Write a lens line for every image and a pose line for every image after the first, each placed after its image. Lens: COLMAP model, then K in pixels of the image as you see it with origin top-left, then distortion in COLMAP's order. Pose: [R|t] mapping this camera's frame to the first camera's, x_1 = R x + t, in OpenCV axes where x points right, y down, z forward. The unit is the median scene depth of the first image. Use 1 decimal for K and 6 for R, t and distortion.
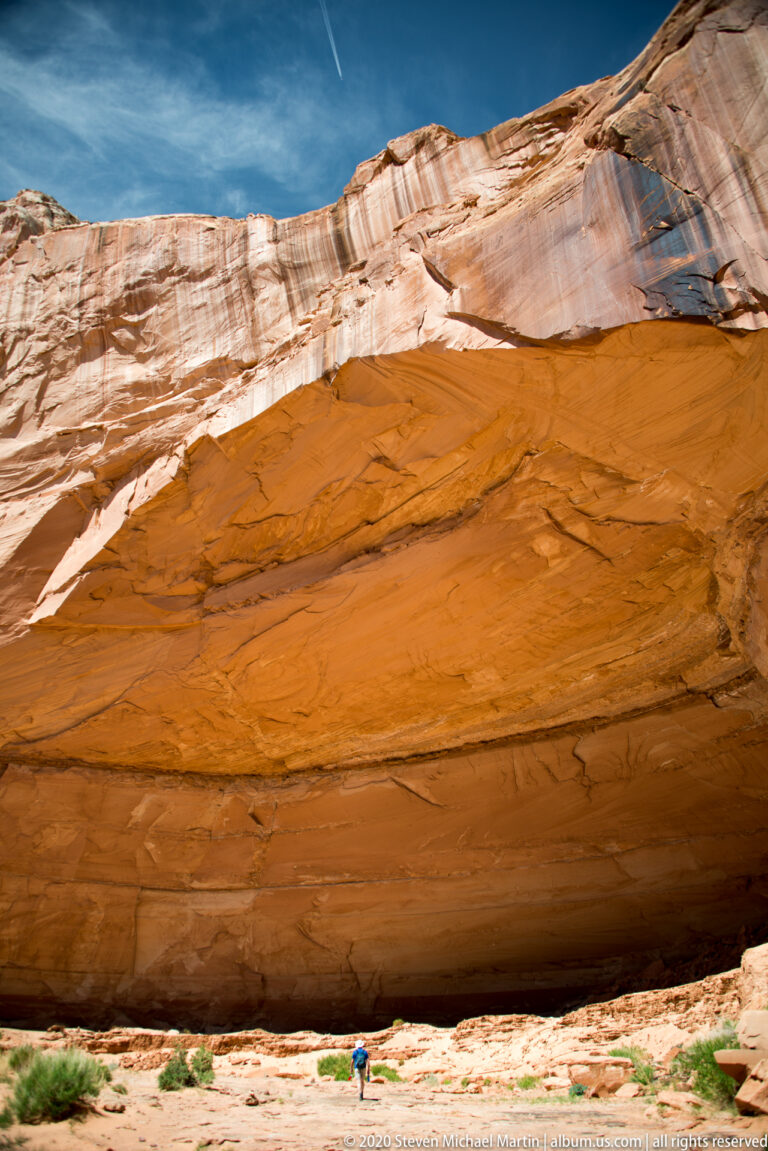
lens RADIAL K [[903.5, 0, 390.0], [0, 903.5, 576.9], [0, 0, 1]] dist [-0.122930, 0.020485]
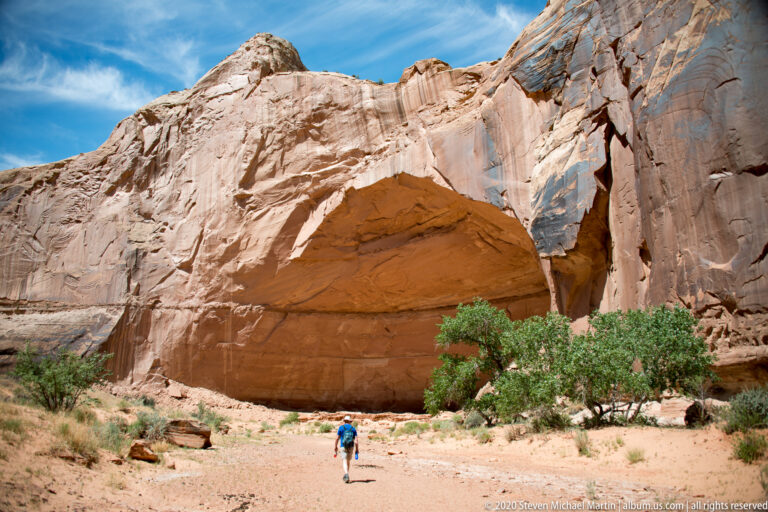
lens RADIAL K [[602.9, 0, 381.5], [0, 602.9, 255.6], [0, 0, 1]] dist [-0.122930, 0.020485]
pose [[0.978348, -0.035280, -0.203936, 0.188061], [0.081549, 0.971361, 0.223178, -0.313539], [0.190222, -0.234977, 0.953206, -0.558508]]
